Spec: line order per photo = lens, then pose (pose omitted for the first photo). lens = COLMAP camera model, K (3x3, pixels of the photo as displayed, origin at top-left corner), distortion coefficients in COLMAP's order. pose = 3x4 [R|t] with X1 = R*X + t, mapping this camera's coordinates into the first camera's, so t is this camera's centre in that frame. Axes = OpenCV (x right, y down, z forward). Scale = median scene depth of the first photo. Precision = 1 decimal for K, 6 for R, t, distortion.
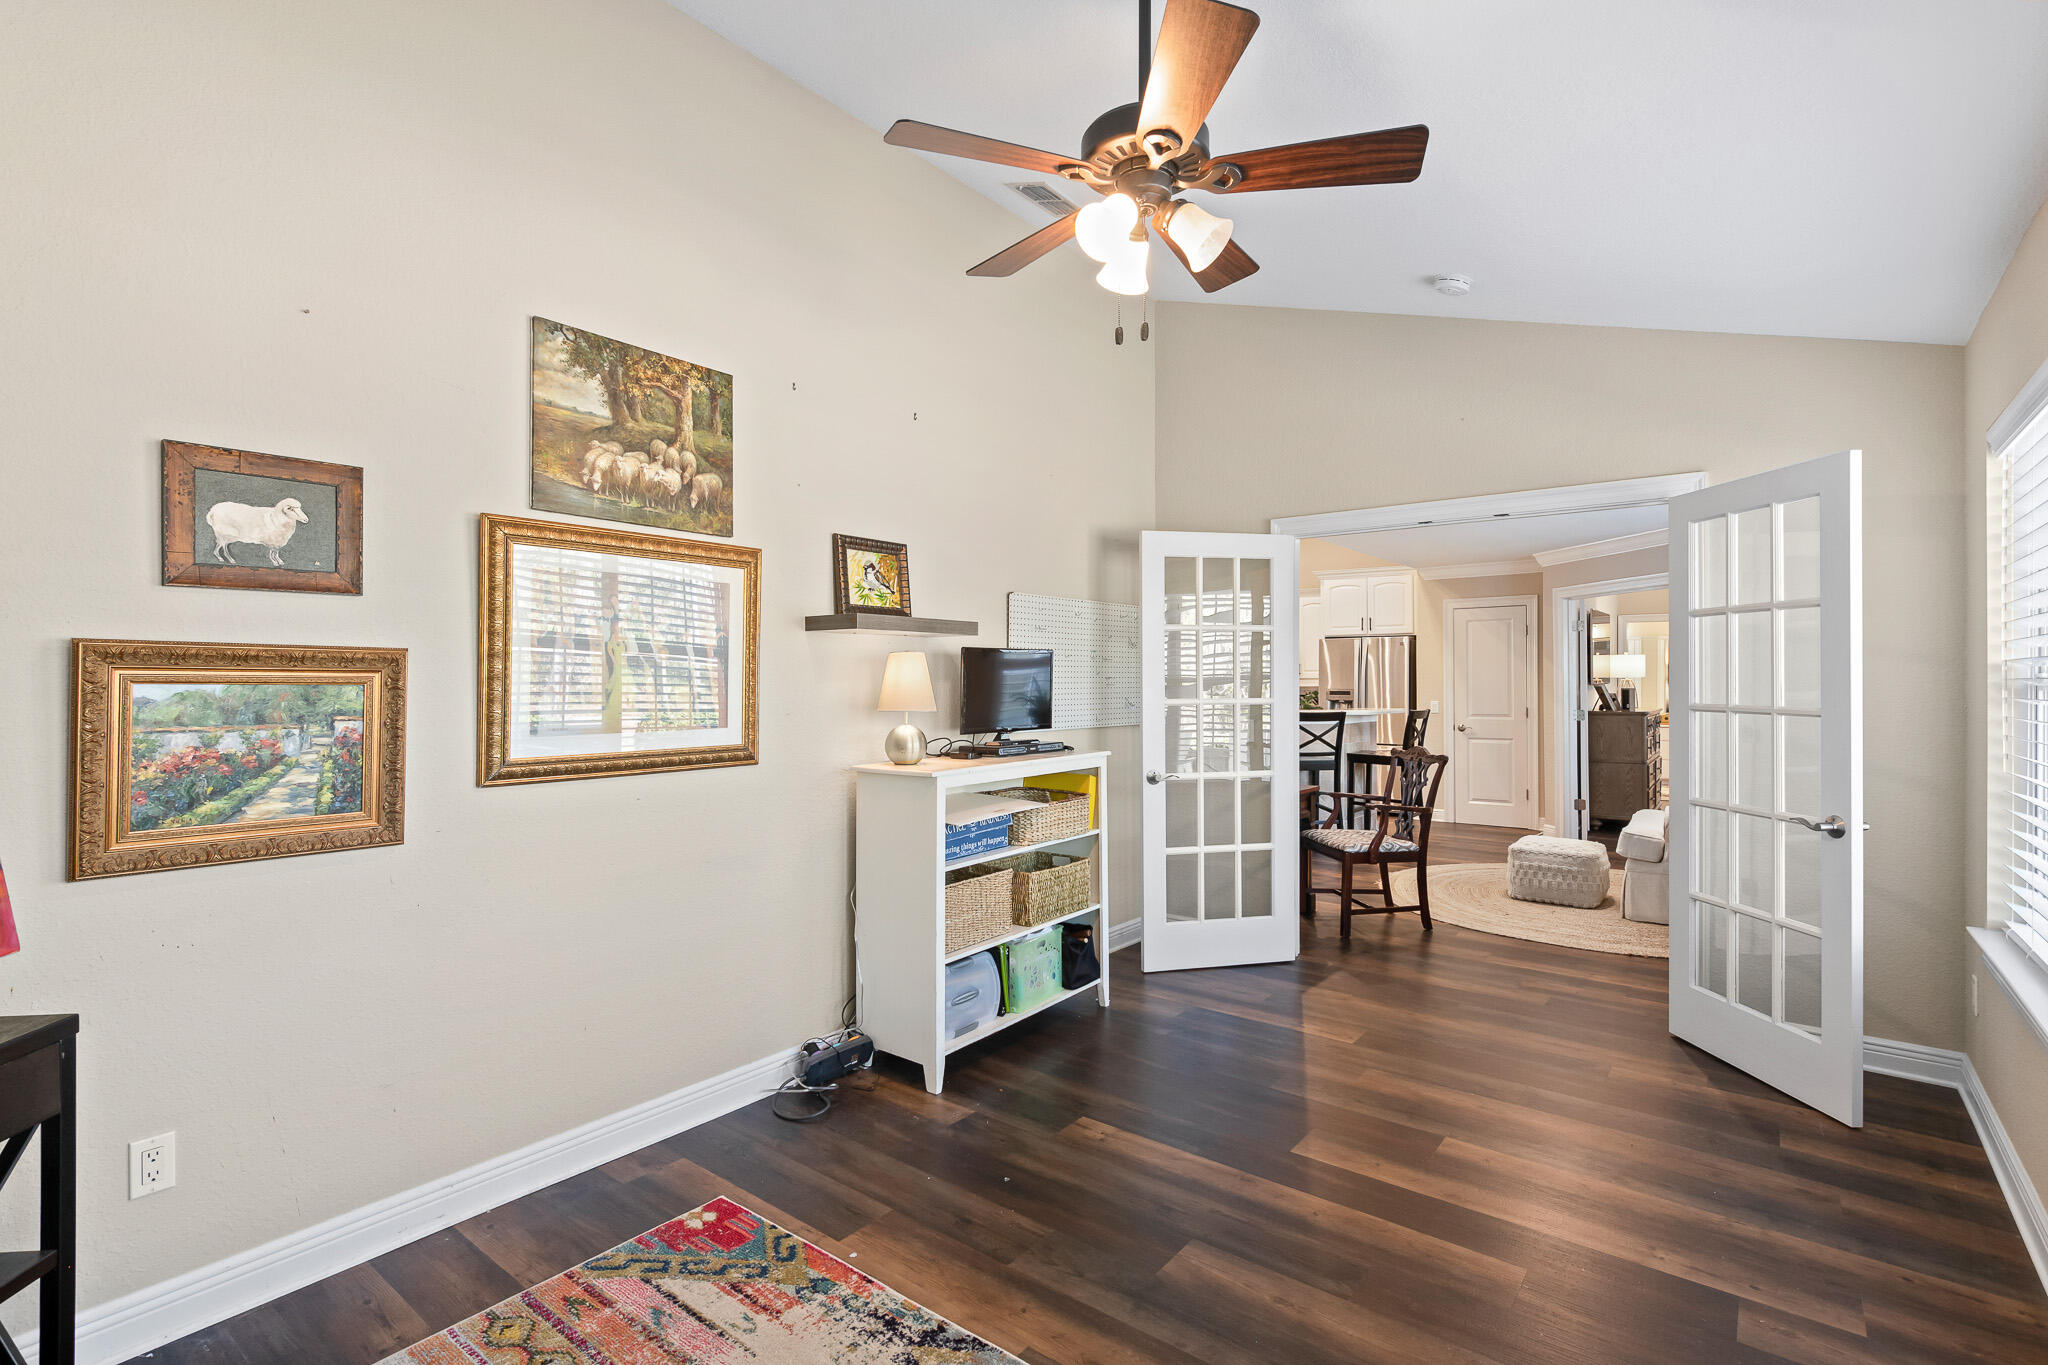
lens RADIAL K [[977.1, 0, 1009.9], [0, 977.1, 686.7], [0, 0, 1]] dist [0.007301, -0.000880]
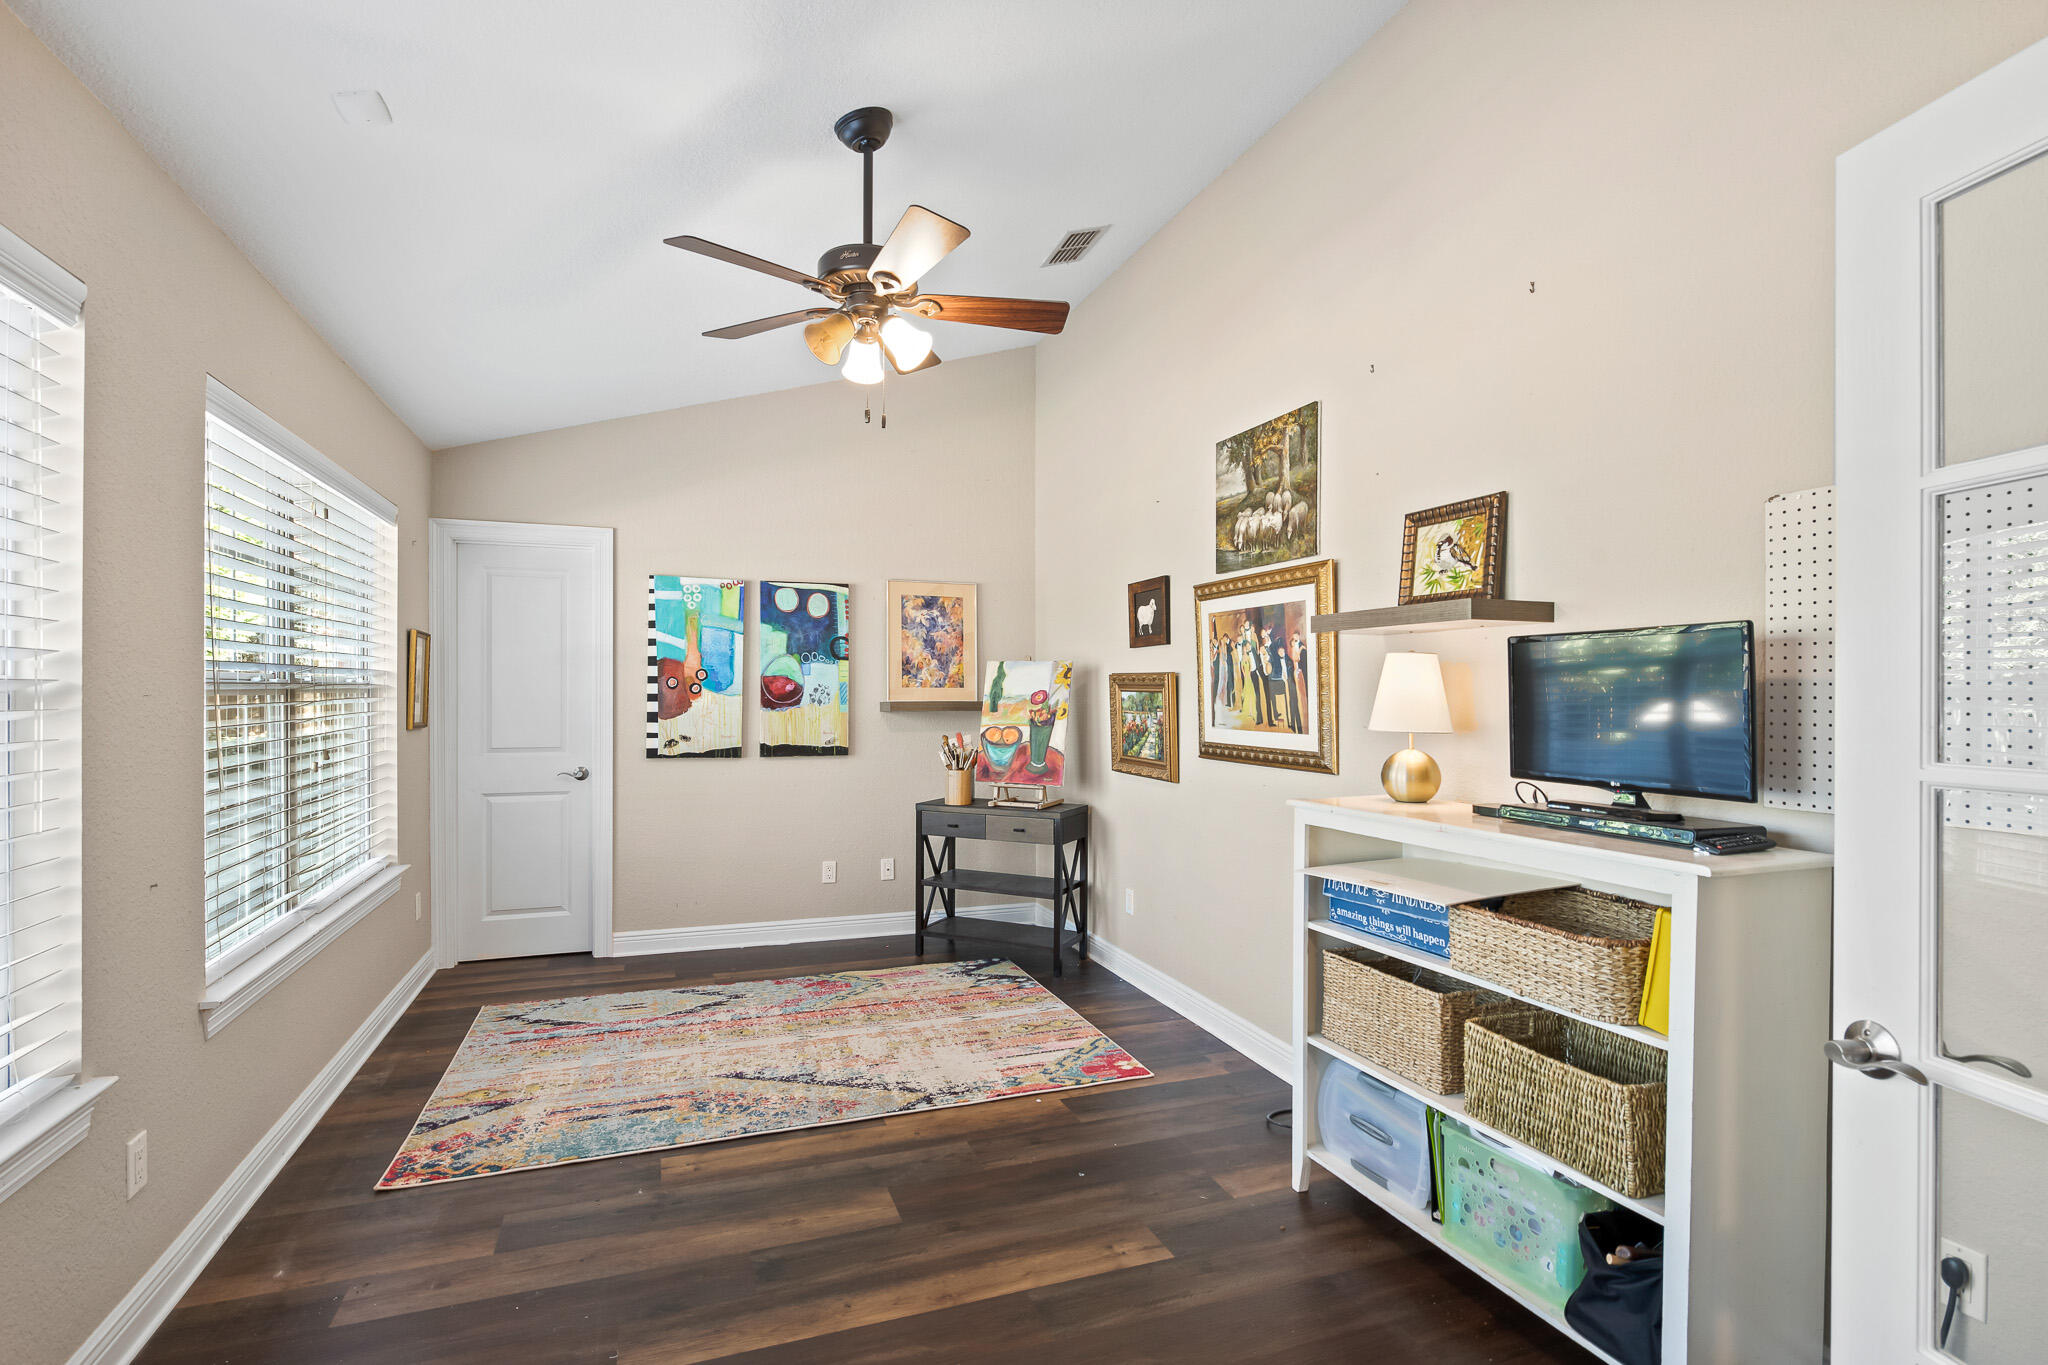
lens RADIAL K [[977.1, 0, 1019.4], [0, 977.1, 701.0], [0, 0, 1]] dist [0.007301, -0.000880]
pose [[-0.527214, 0.011304, -0.849657, 0.642948], [-0.004264, 0.999864, 0.015949, -0.008504], [0.849722, 0.012032, -0.527094, 1.056717]]
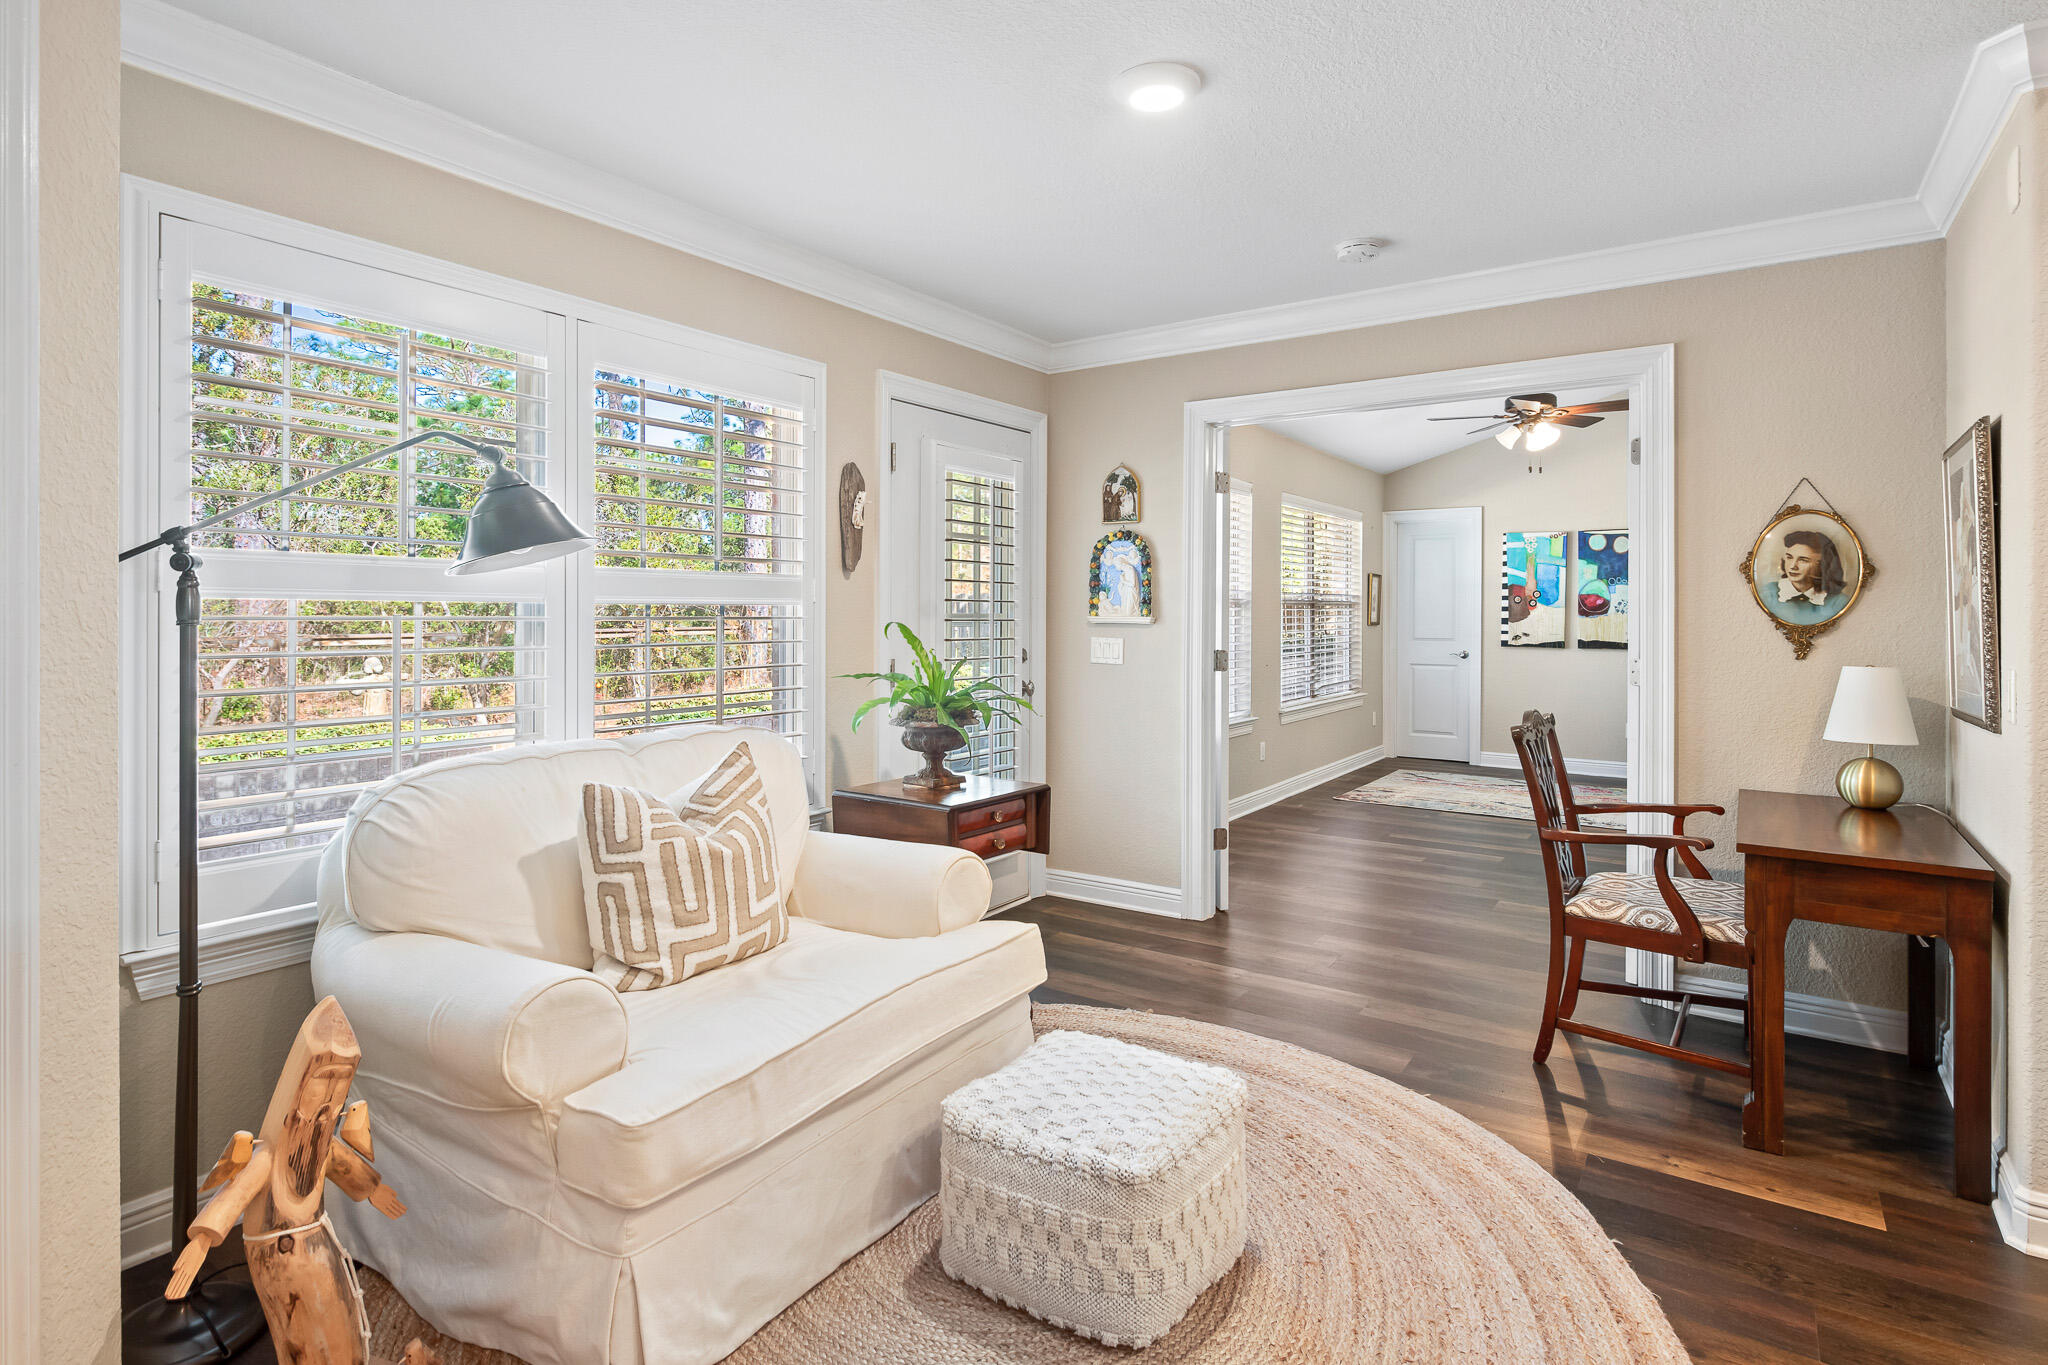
lens RADIAL K [[1045.0, 0, 1008.2], [0, 1045.0, 615.1], [0, 0, 1]] dist [0.008748, -0.004728]
pose [[-0.998386, 0.004019, -0.056648, 0.991486], [0.003701, 0.999977, 0.005717, 0.006246], [0.056670, 0.005498, -0.998378, 2.152735]]
